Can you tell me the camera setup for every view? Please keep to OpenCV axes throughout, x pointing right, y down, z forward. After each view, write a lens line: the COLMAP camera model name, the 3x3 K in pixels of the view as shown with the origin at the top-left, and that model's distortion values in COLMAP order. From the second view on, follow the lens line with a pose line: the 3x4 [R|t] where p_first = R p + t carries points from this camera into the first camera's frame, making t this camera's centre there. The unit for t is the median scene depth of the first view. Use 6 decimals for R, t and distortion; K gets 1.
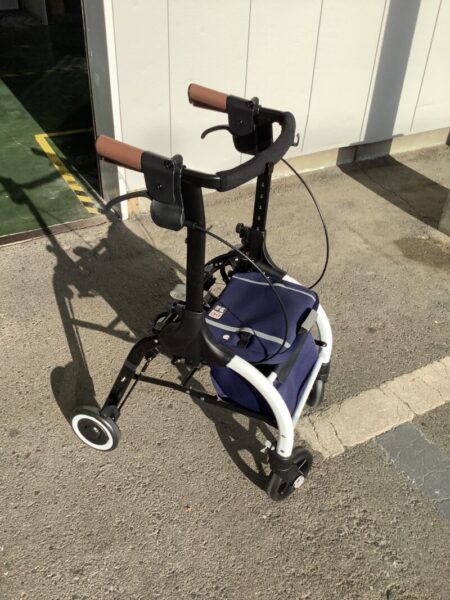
lens RADIAL K [[540.2, 0, 226.4], [0, 540.2, 299.8], [0, 0, 1]] dist [0.032326, -0.012438]
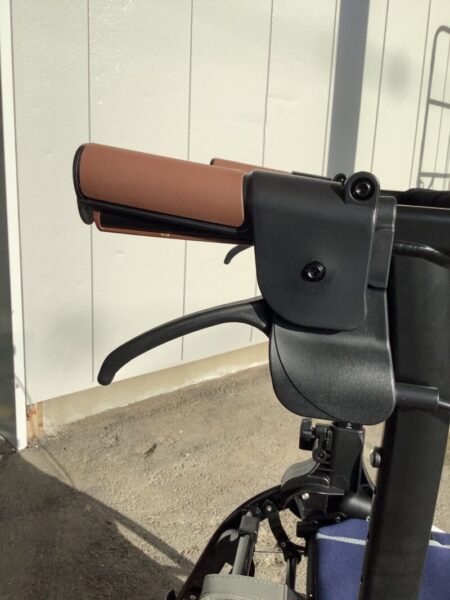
lens RADIAL K [[540.2, 0, 222.9], [0, 540.2, 297.6], [0, 0, 1]] dist [0.032326, -0.012438]
pose [[0.972789, -0.041687, 0.227910, -0.097937], [0.127915, 0.916808, -0.378288, -0.038434], [-0.193180, 0.397147, 0.897193, 0.305435]]
